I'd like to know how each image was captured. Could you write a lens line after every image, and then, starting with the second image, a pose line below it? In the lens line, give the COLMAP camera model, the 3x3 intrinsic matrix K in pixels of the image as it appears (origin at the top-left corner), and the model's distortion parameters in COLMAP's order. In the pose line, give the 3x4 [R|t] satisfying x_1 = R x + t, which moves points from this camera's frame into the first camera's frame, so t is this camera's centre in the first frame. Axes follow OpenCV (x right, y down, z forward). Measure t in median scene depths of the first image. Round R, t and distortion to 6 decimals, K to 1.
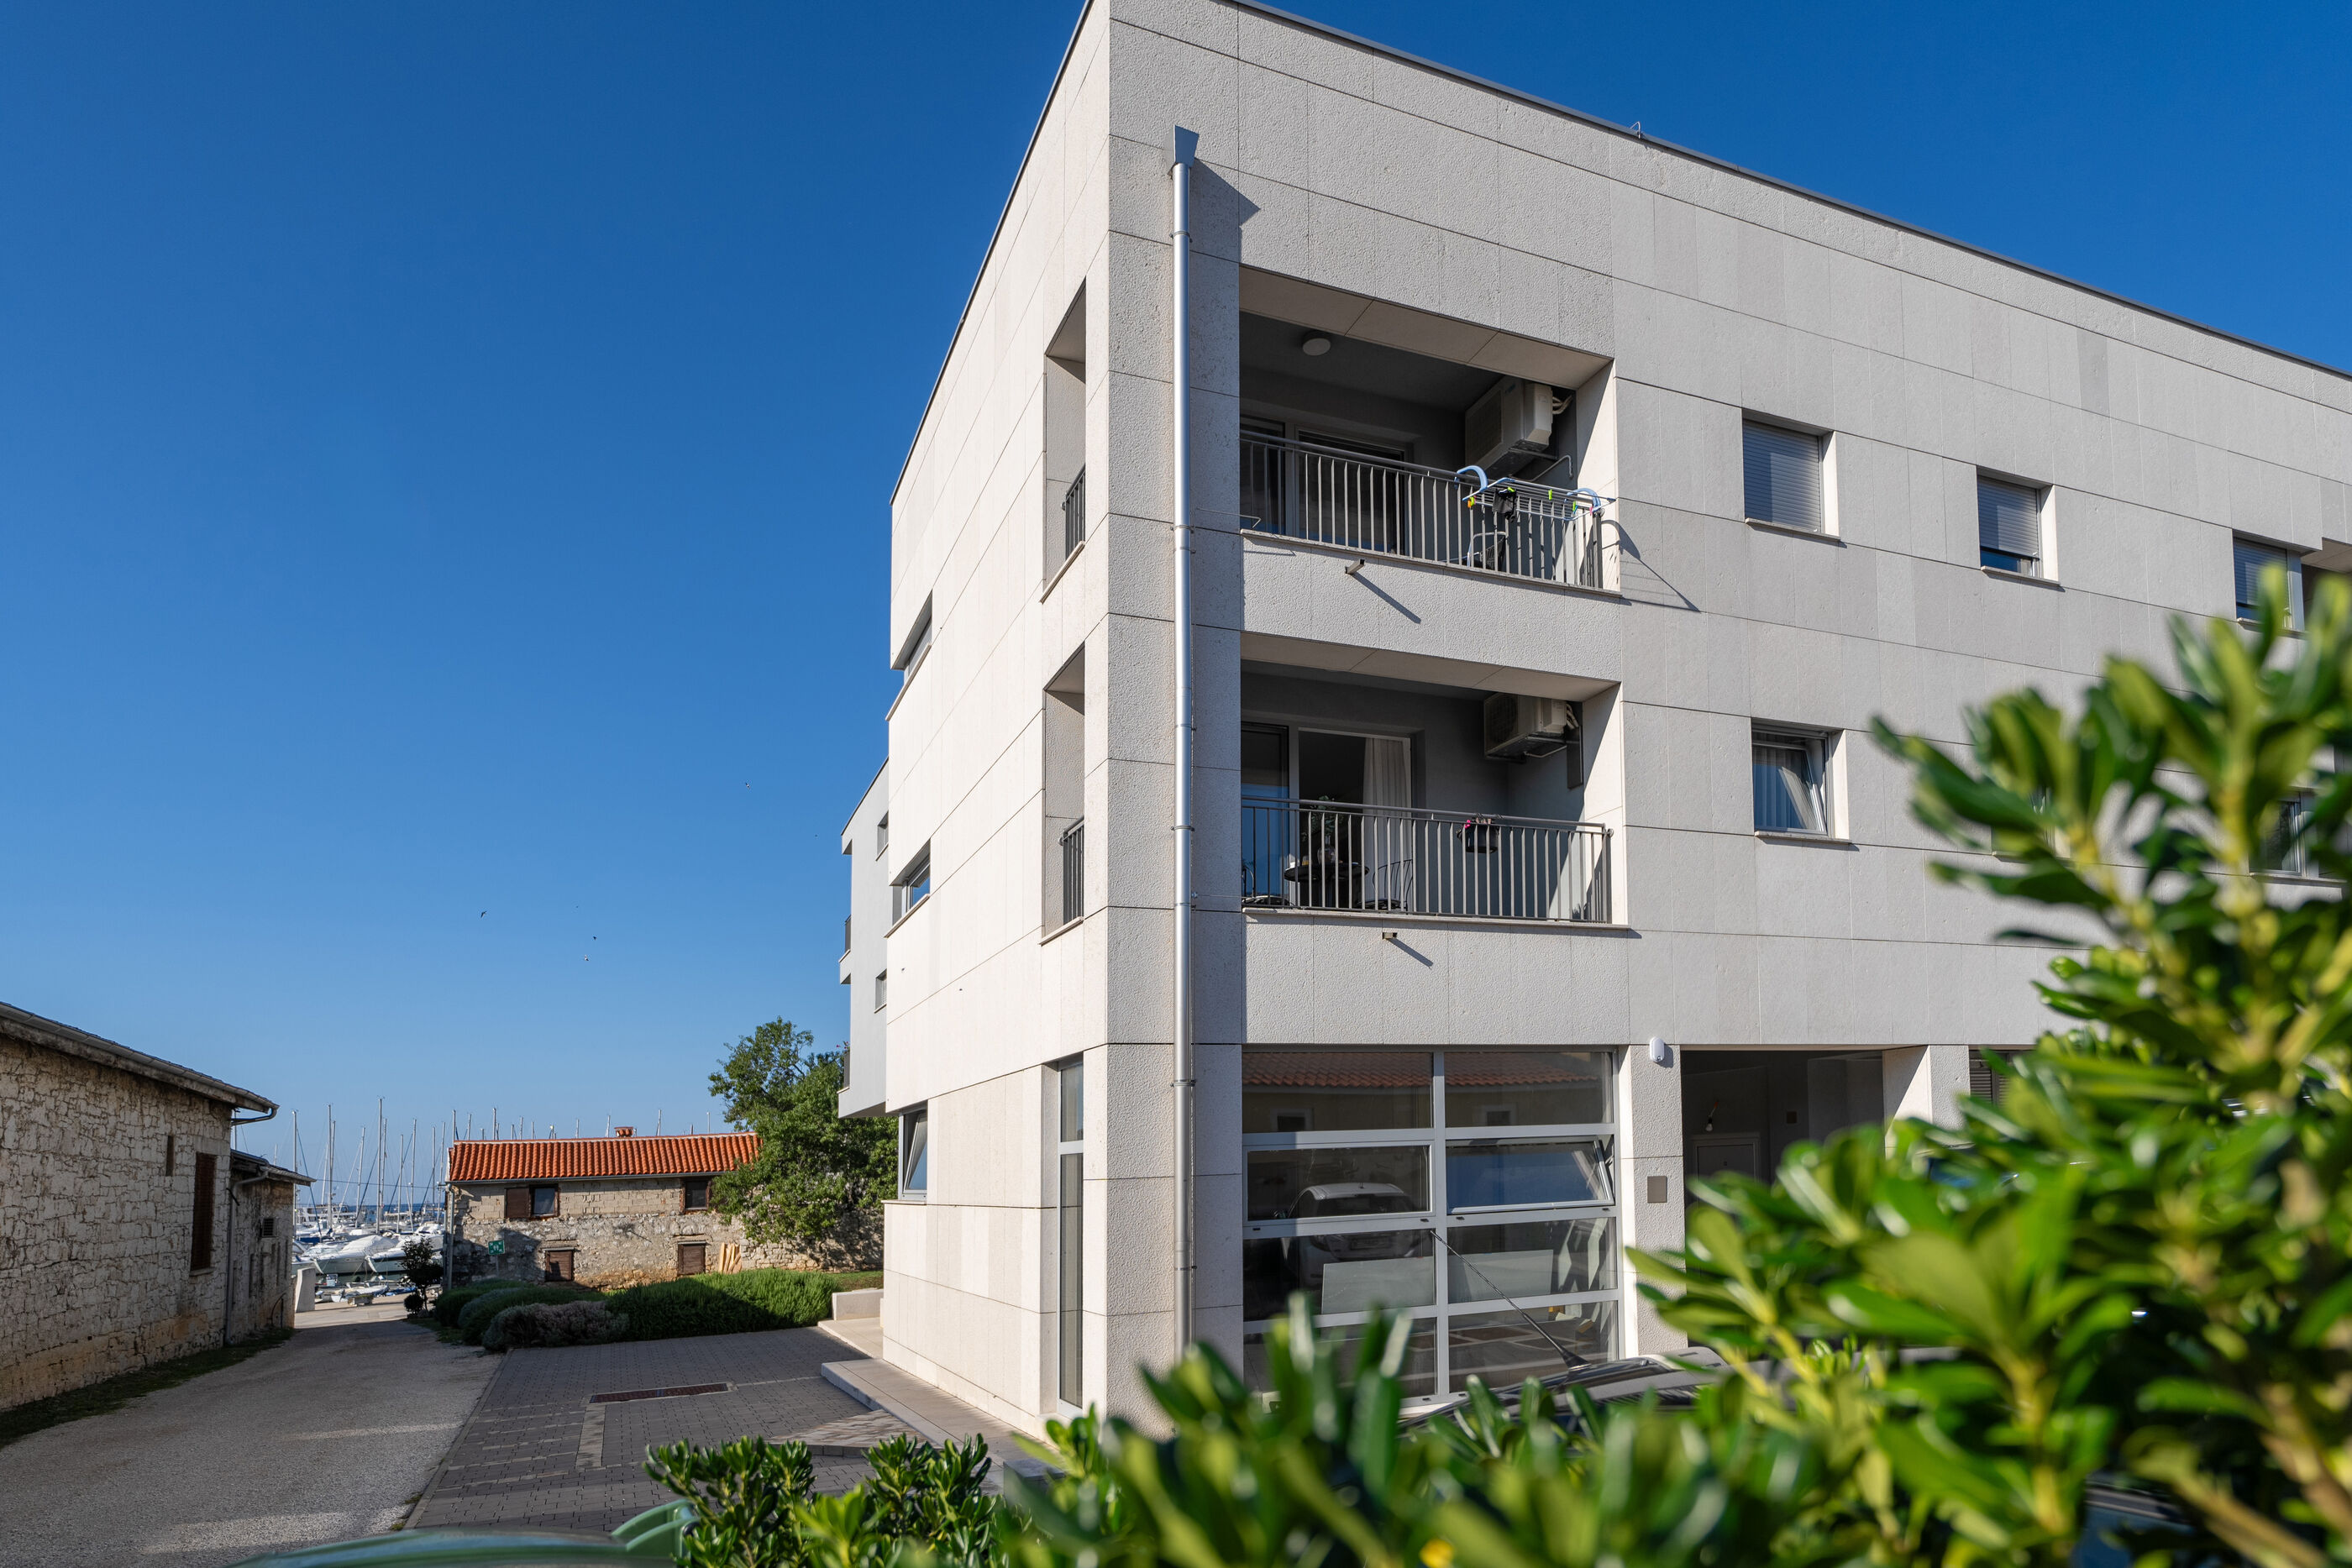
lens RADIAL K [[1455.7, 0, 1176.3], [0, 1455.7, 832.1], [0, 0, 1]] dist [0.001445, 0.000807]
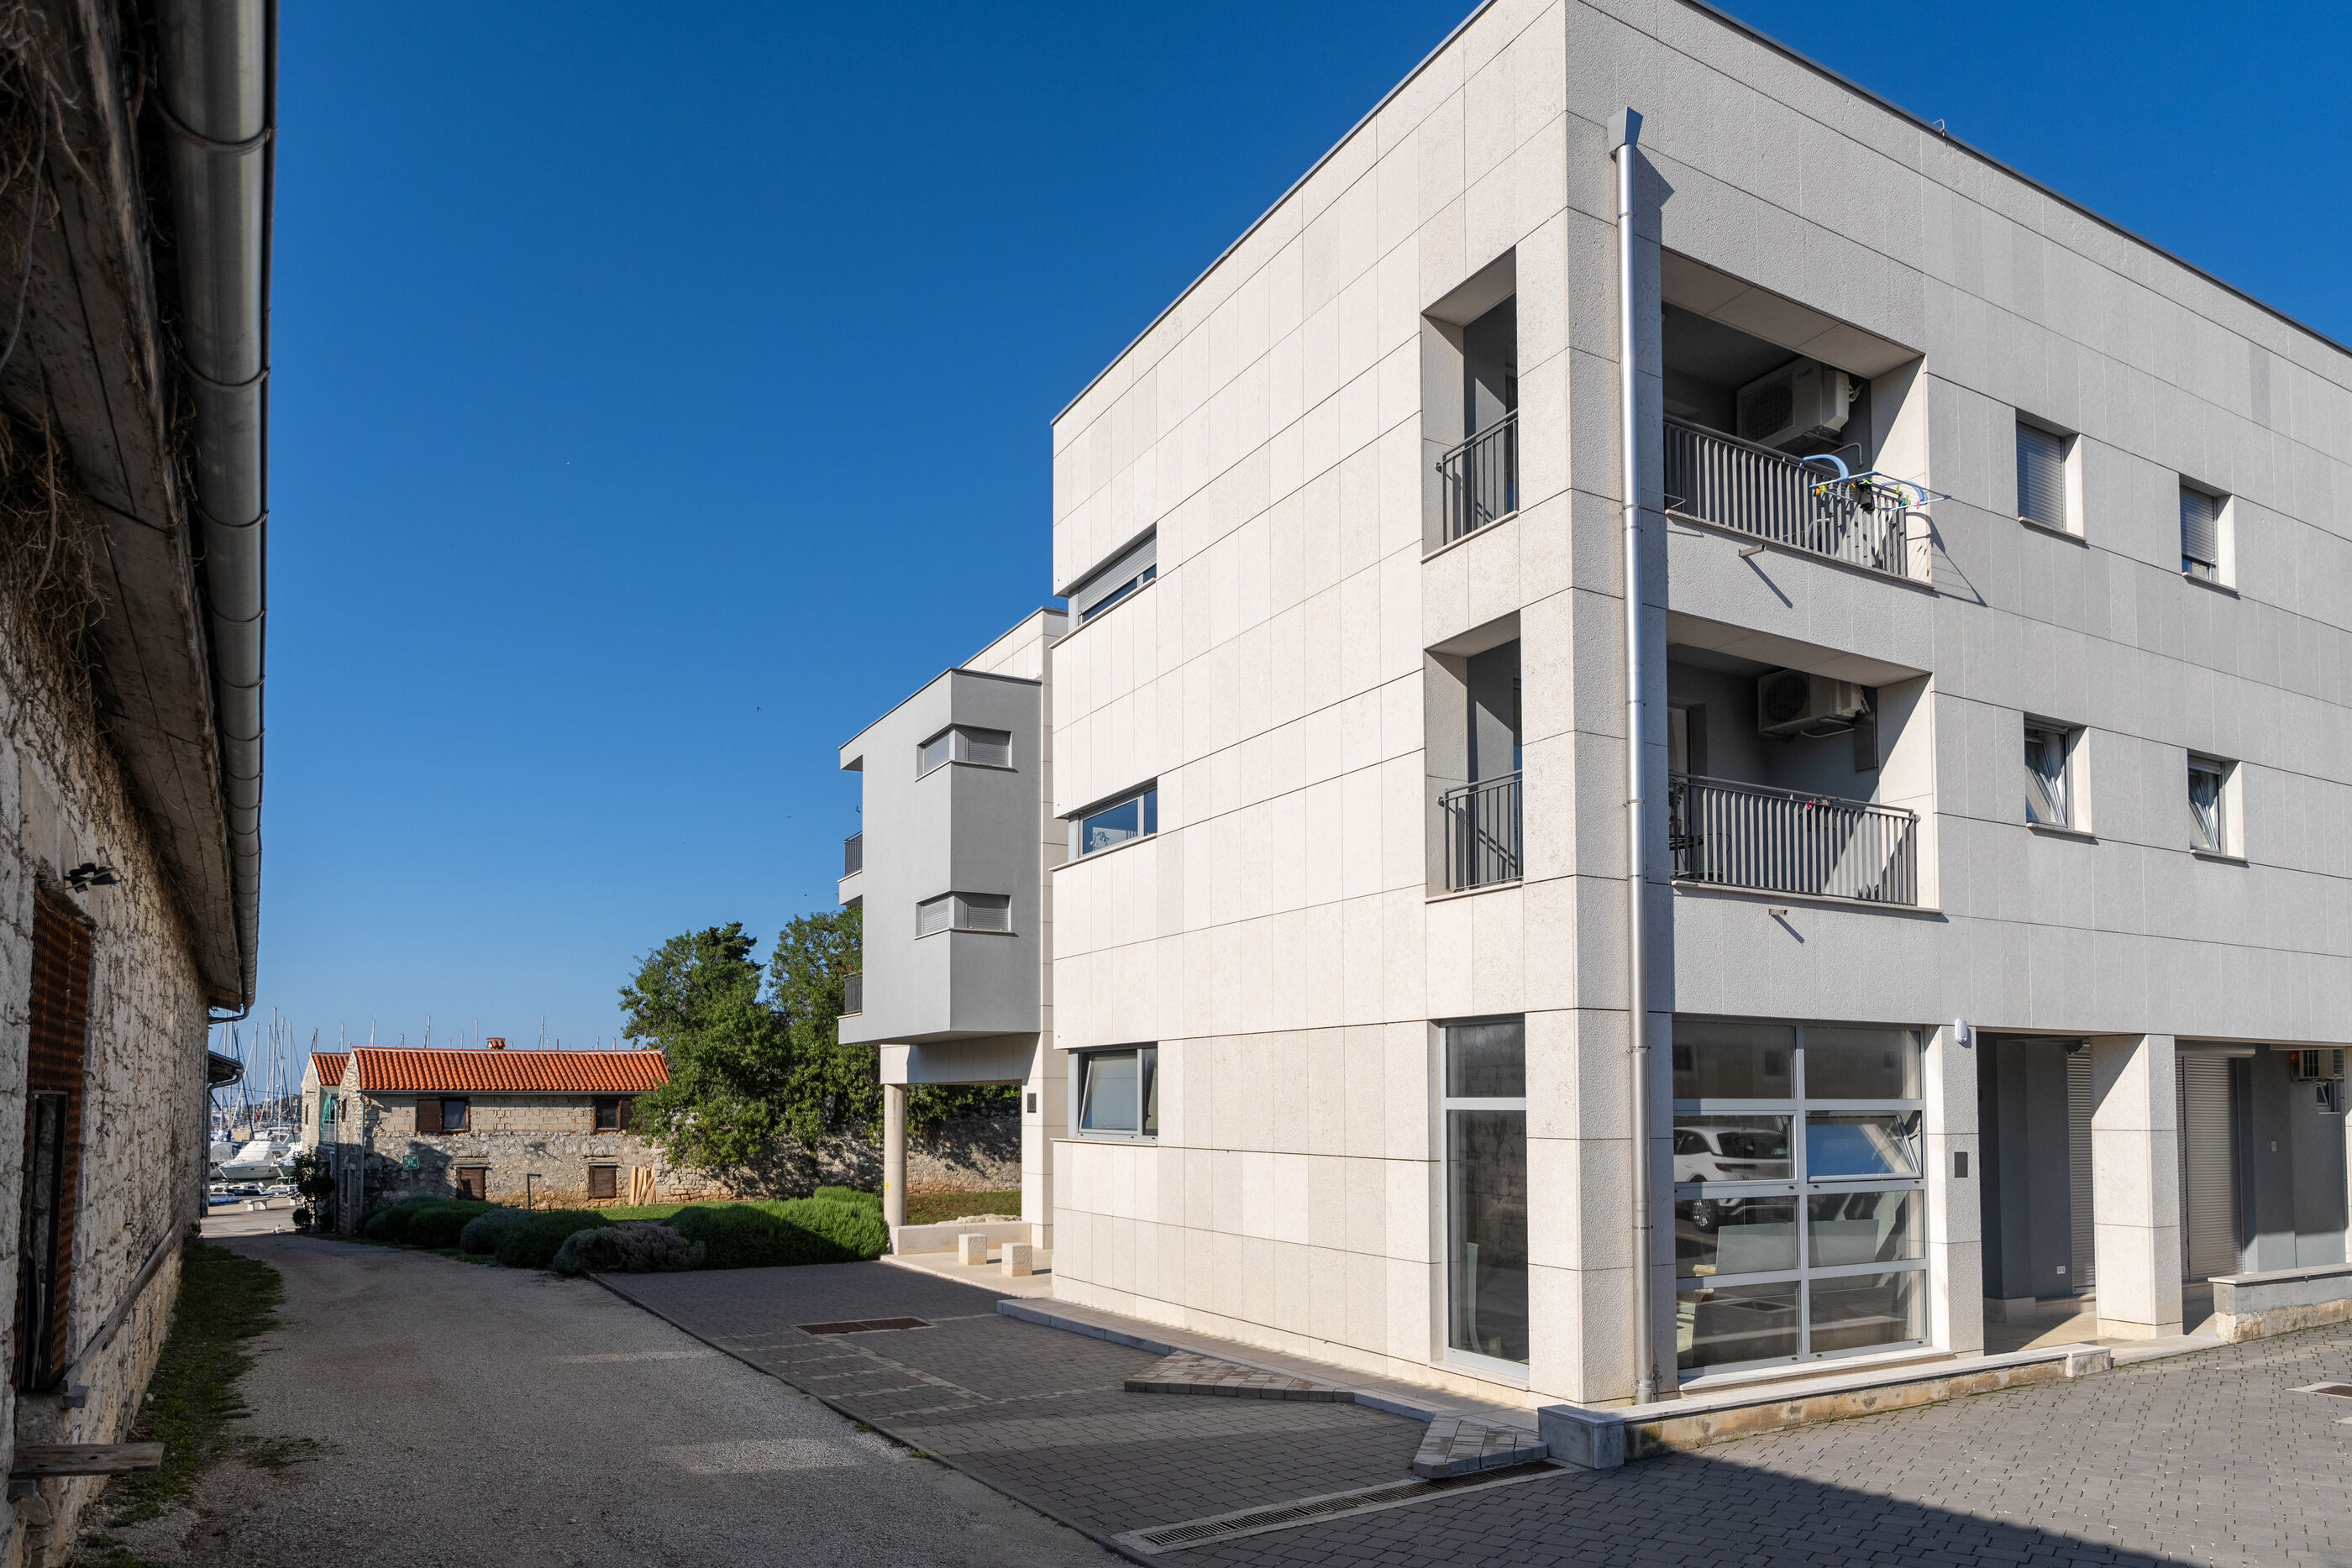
lens RADIAL K [[1515.9, 0, 1175.3], [0, 1515.9, 787.3], [0, 0, 1]] dist [0.001479, -0.000733]
pose [[0.996075, 0.056041, 0.068517, -0.272108], [-0.057324, 0.998213, 0.016902, -0.008599], [-0.067448, -0.020764, 0.997507, -0.033014]]
